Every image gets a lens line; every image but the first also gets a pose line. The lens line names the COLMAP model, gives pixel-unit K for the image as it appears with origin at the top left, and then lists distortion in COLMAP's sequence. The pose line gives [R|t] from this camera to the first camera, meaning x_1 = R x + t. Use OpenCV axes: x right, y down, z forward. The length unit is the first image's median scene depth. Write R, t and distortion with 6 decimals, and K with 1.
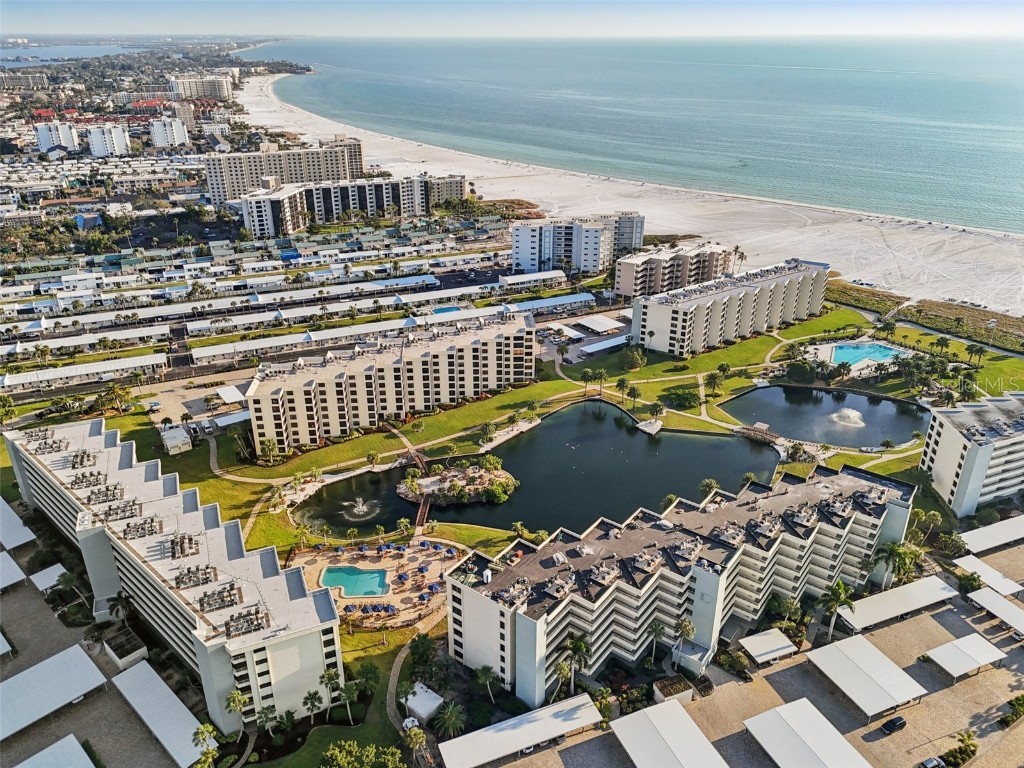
lens RADIAL K [[747.2, 0, 514.8], [0, 747.2, 384.9], [0, 0, 1]] dist [0.065189, -0.057976]
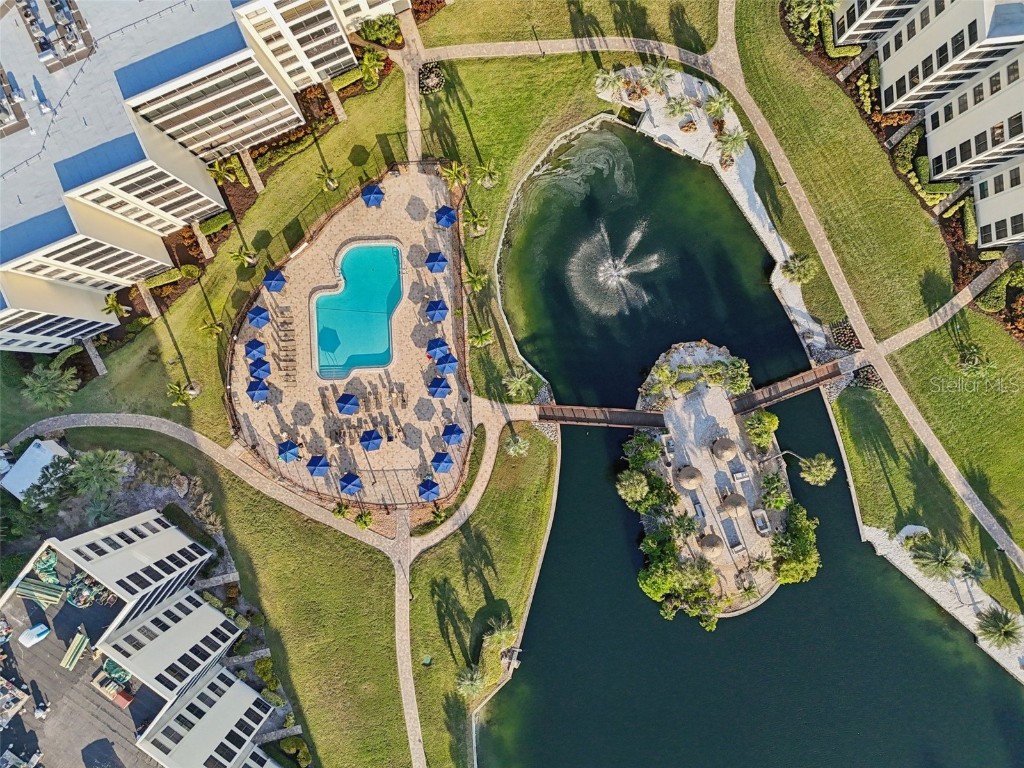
lens RADIAL K [[747.3, 0, 512.0], [0, 747.3, 384.0], [0, 0, 1]] dist [0.076078, -0.070228]
pose [[-0.002303, 0.999997, 0.000140, -0.079327], [-0.420404, -0.001095, 0.907336, -0.125628], [0.907334, 0.002031, 0.420406, 0.431641]]
